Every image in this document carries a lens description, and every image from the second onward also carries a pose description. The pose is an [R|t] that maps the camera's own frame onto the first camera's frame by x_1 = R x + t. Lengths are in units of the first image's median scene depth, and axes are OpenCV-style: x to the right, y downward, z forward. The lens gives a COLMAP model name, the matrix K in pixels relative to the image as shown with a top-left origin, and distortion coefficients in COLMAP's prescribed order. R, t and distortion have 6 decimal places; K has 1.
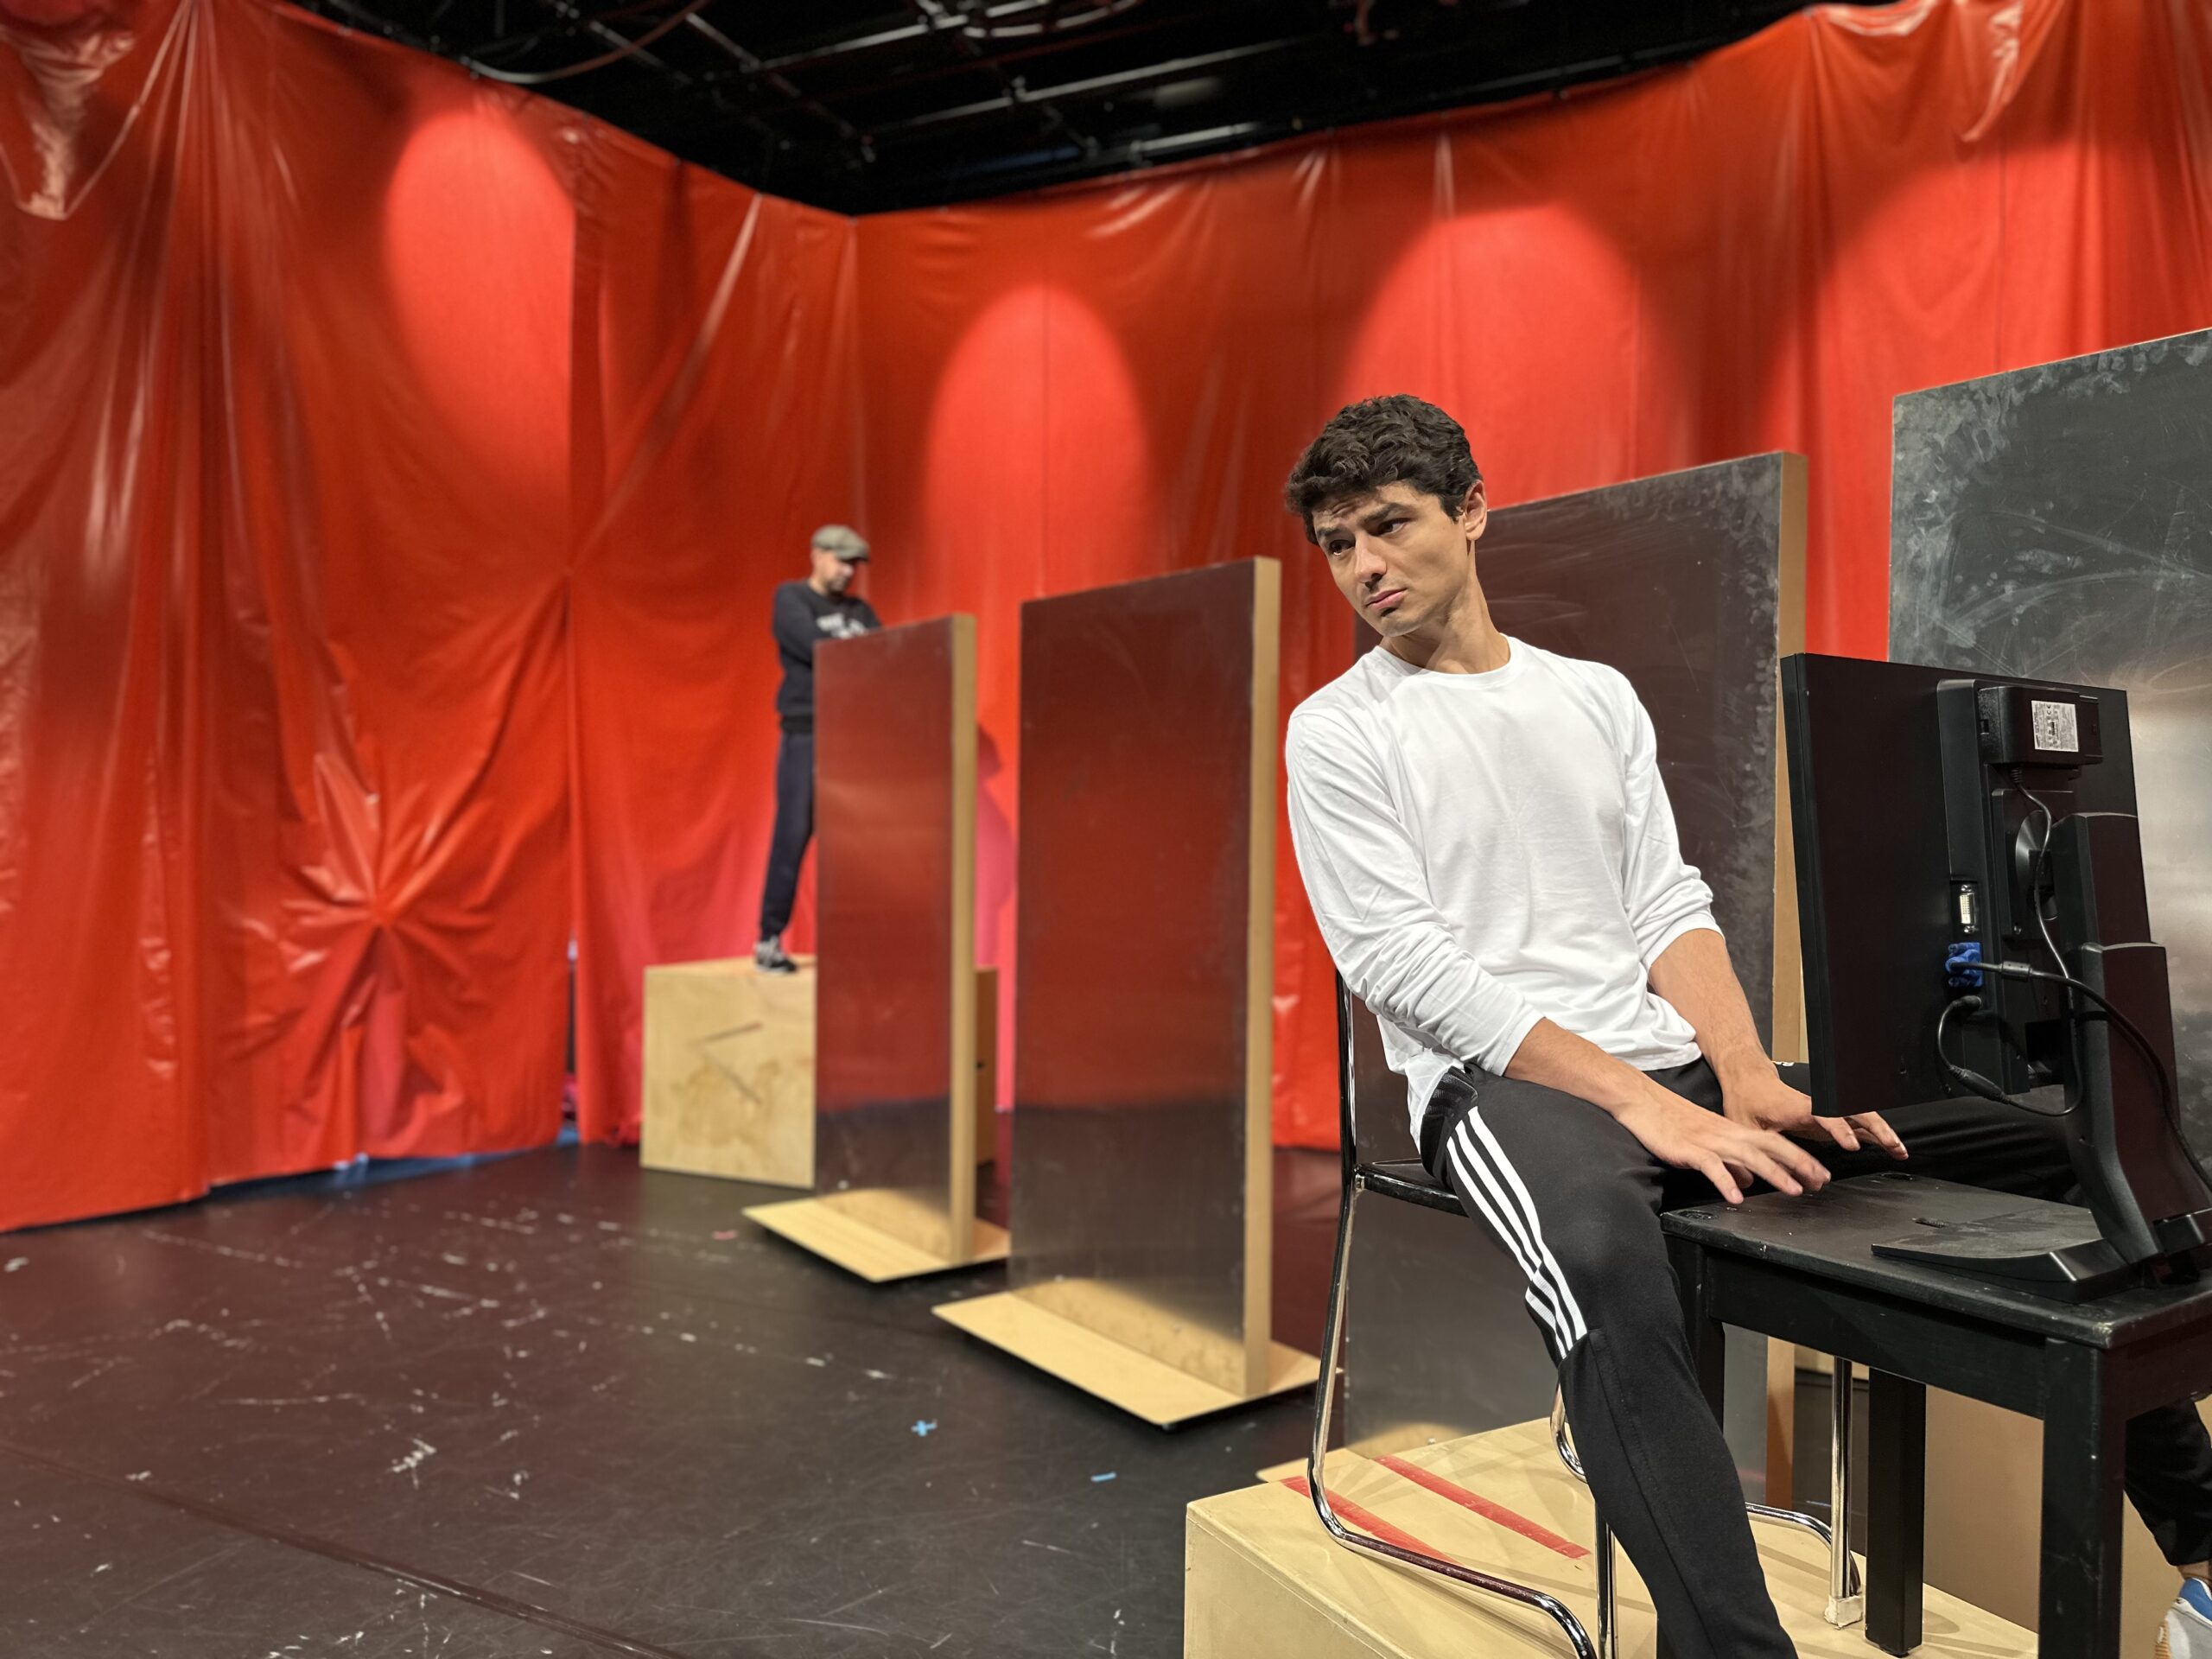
lens RADIAL K [[1548.1, 0, 1104.8], [0, 1548.1, 823.4], [0, 0, 1]] dist [0.024158, -0.033767]
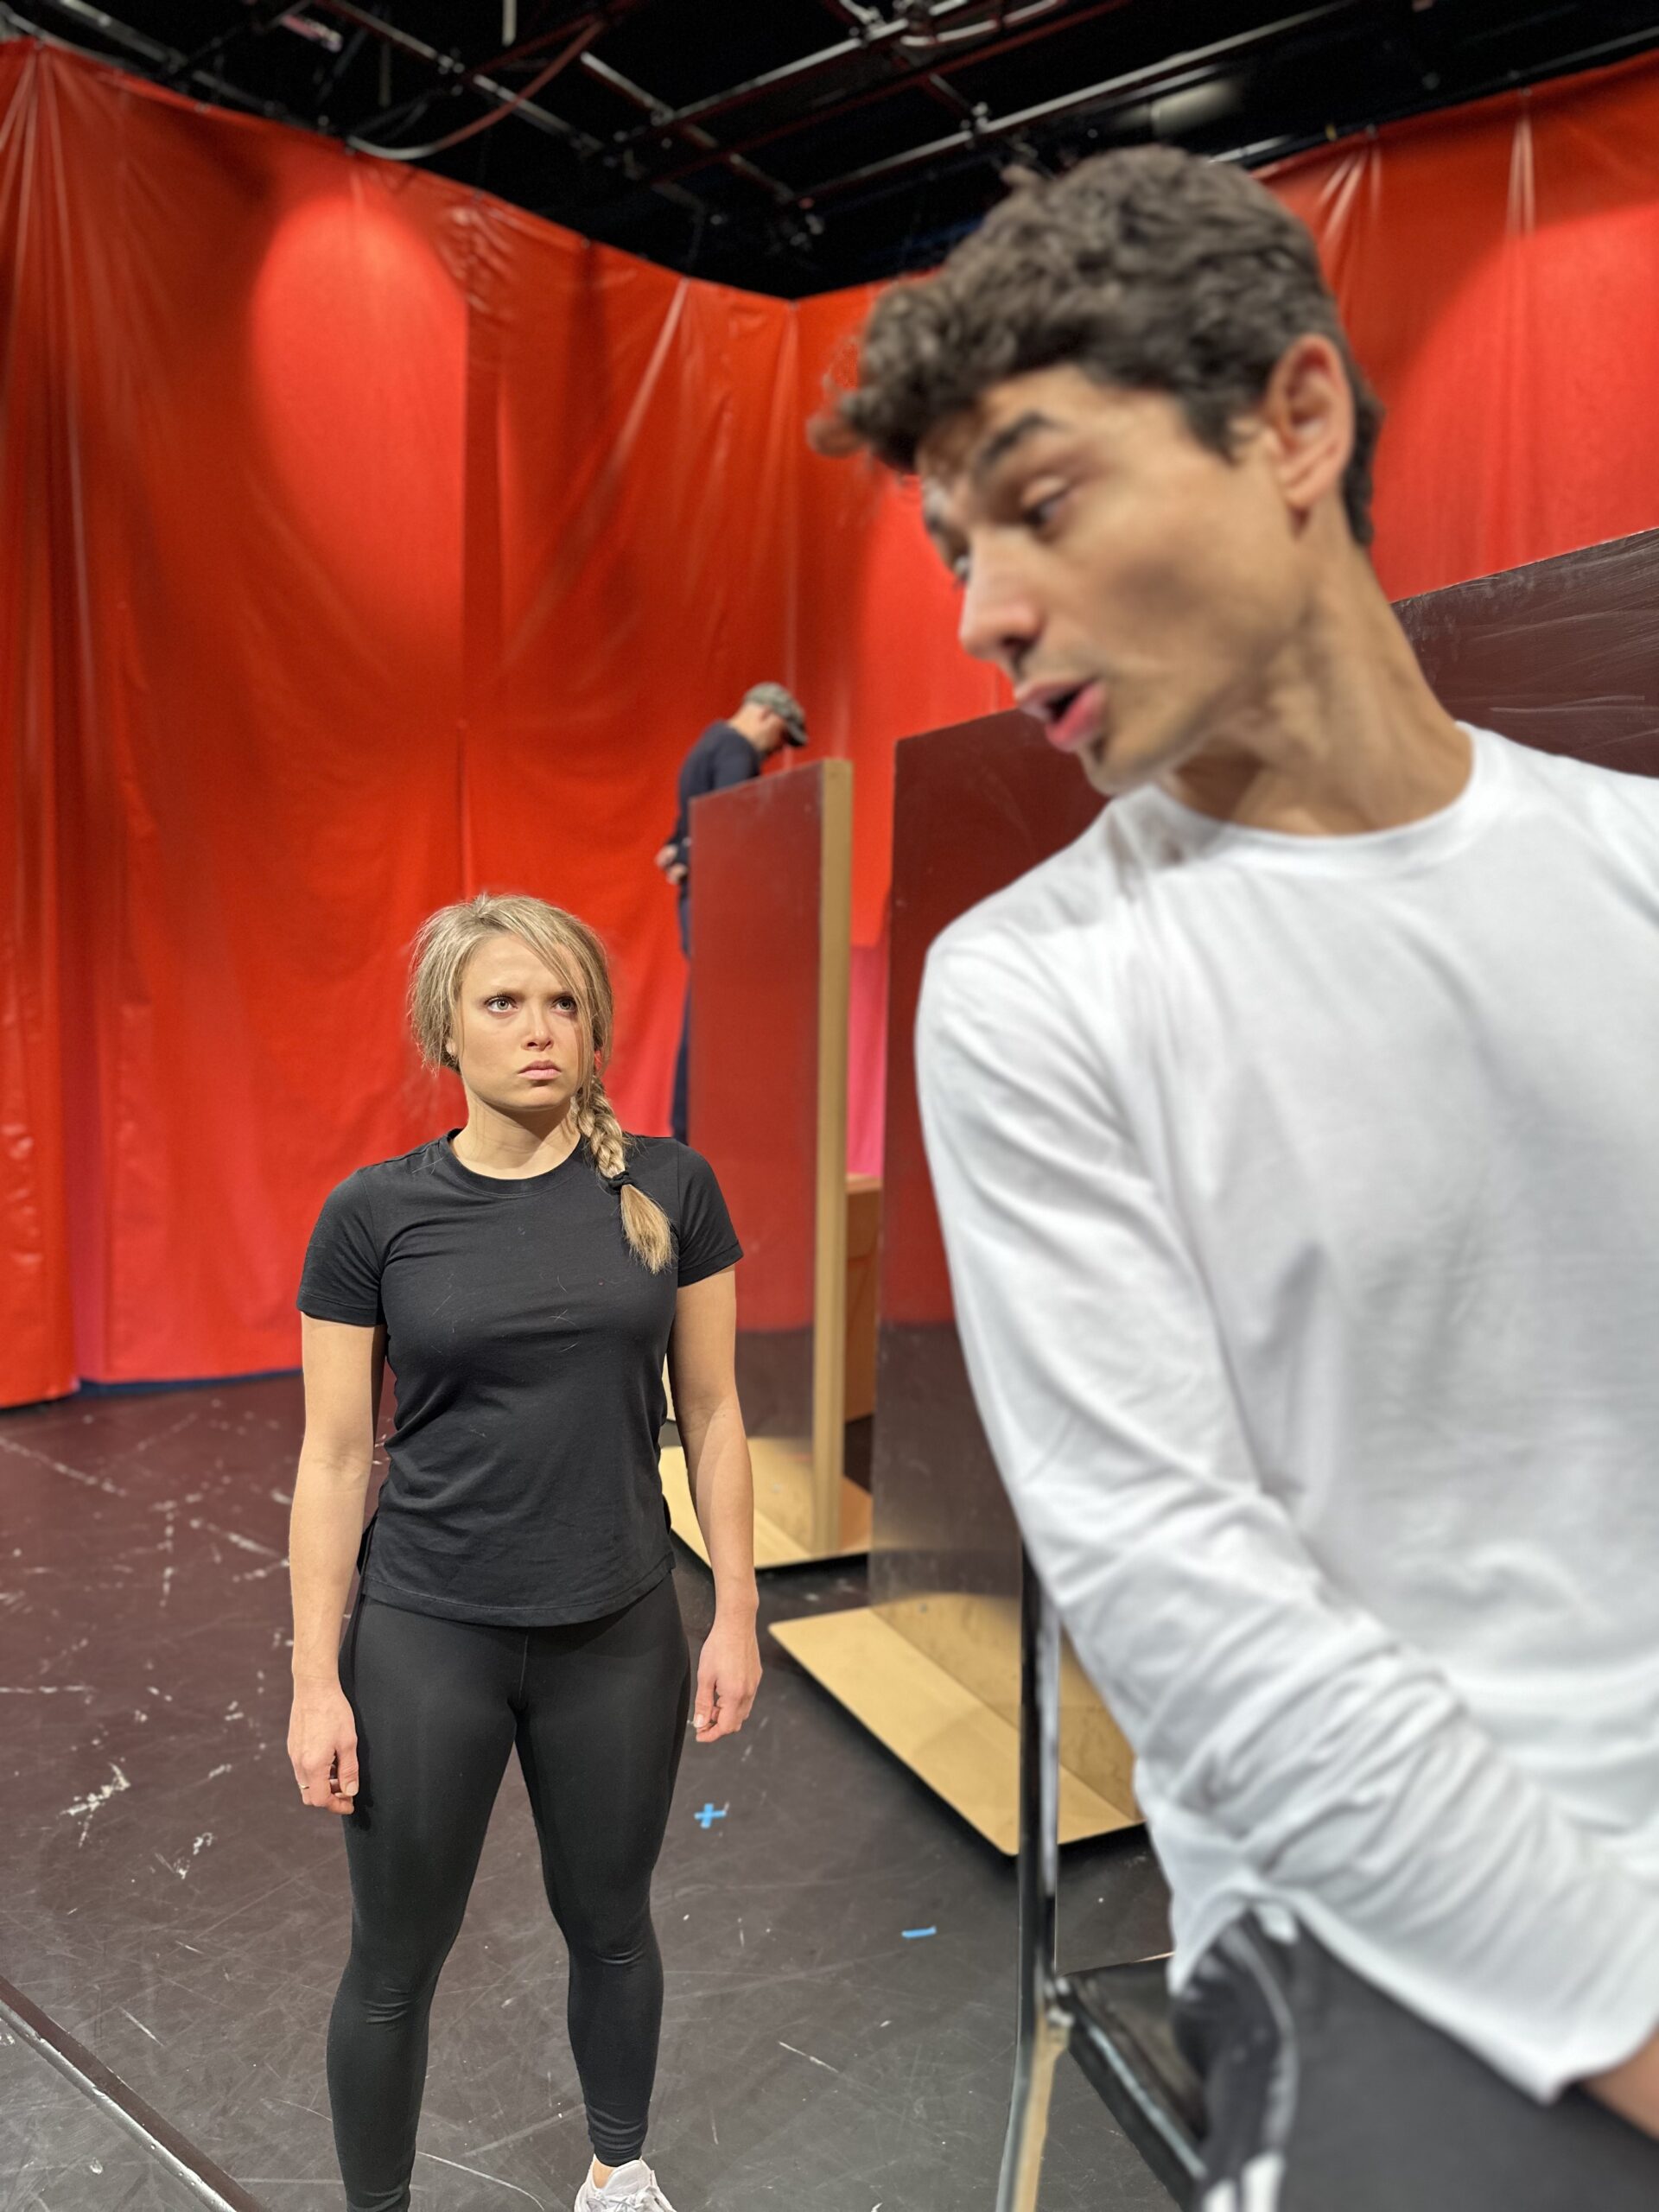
lens RADIAL K [[1548.1, 0, 829.5], [0, 1548.1, 1106.0], [0, 0, 1]] dist [0.024158, -0.033767]
pose [[0.980089, 0.027033, -0.196709, 0.047406], [-0.011807, 0.996870, 0.078172, -0.014748], [0.198207, -0.074293, 0.977341, 0.153436]]
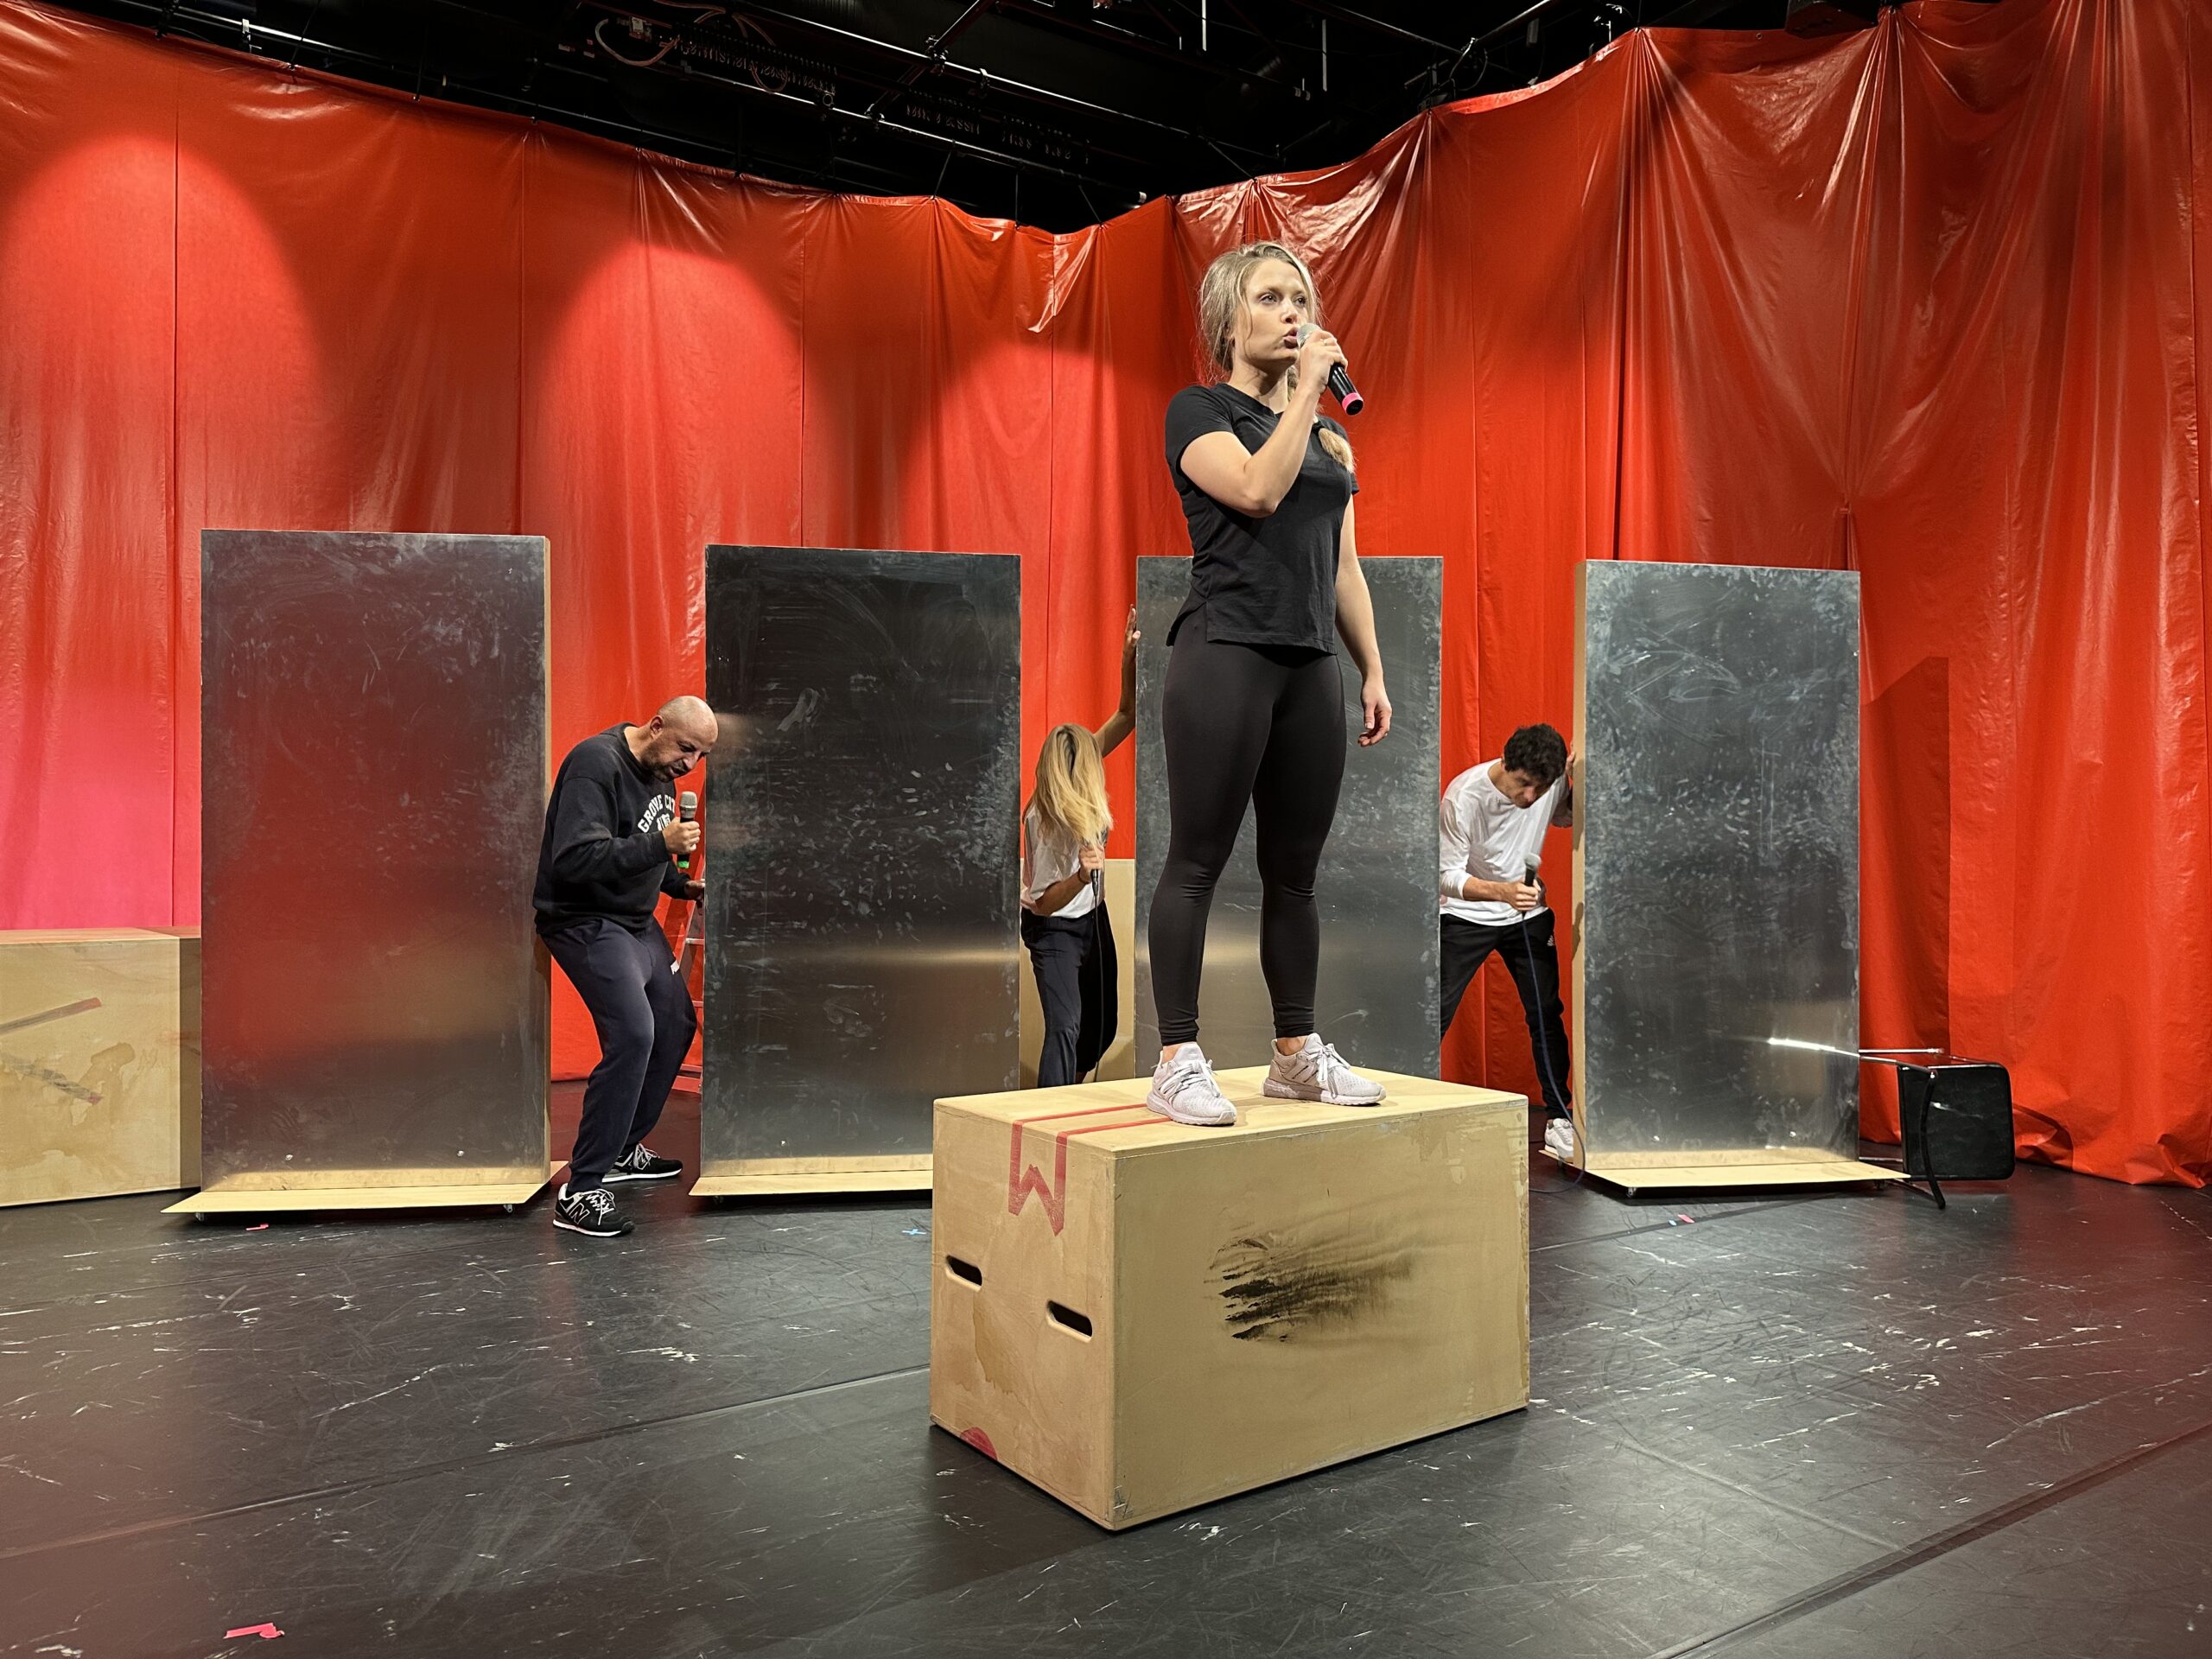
lens RADIAL K [[1548.1, 0, 1104.8], [0, 1548.1, 823.4], [0, 0, 1]] dist [0.024158, -0.033767]
pose [[0.531866, 0.008977, 0.846781, -0.553106], [-0.000993, 0.999950, -0.009977, 0.041035], [-0.846828, 0.004466, 0.531848, 0.120979]]
